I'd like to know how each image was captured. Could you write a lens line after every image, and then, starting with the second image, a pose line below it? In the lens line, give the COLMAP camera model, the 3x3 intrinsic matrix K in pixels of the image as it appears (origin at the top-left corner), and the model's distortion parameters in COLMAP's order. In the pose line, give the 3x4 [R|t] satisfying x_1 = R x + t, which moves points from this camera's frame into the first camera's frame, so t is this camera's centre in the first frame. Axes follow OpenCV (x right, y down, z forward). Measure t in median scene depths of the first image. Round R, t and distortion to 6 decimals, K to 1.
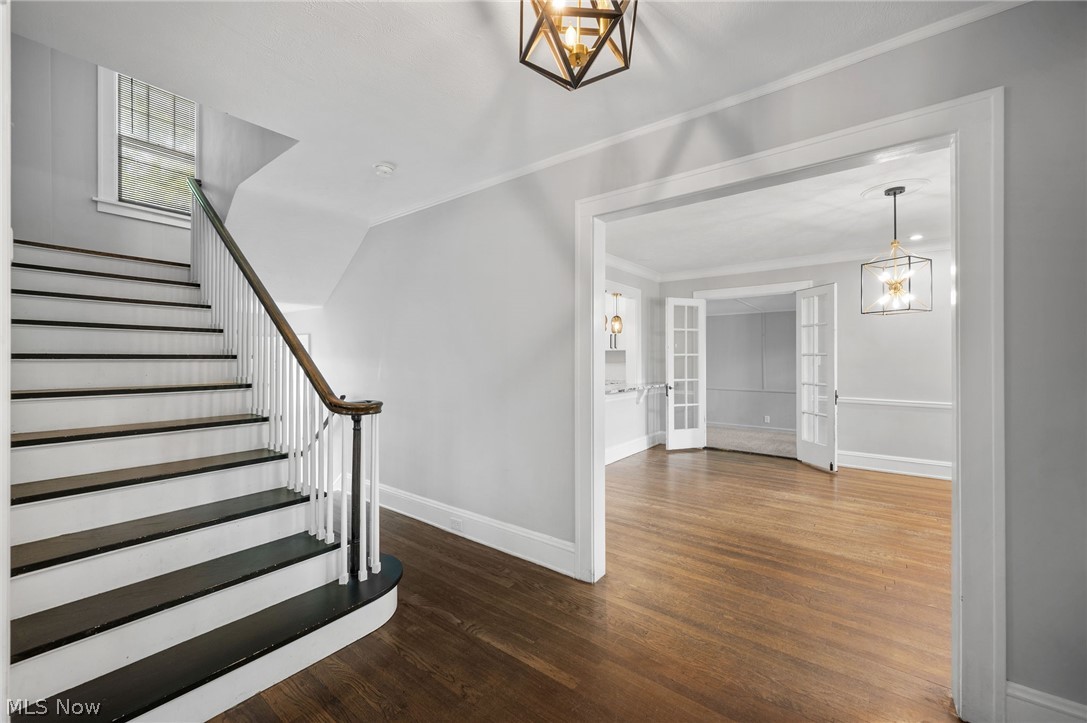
lens RADIAL K [[429.7, 0, 543.9], [0, 429.7, 359.3], [0, 0, 1]] dist [0.000132, 0.000065]
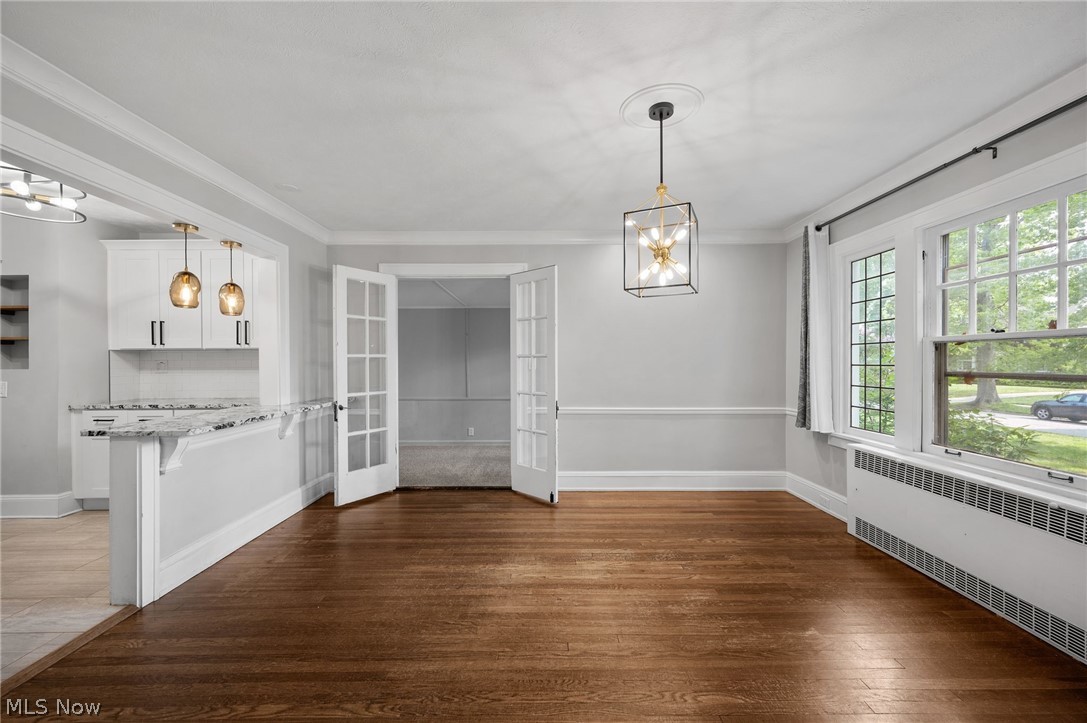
lens RADIAL K [[429.7, 0, 544.8], [0, 429.7, 362.1], [0, 0, 1]] dist [0.000132, 0.000065]
pose [[0.784887, -0.003611, 0.619629, 0.138338], [0.004142, 0.999991, 0.000581, -0.000240], [-0.619625, 0.002110, 0.784895, 0.316611]]
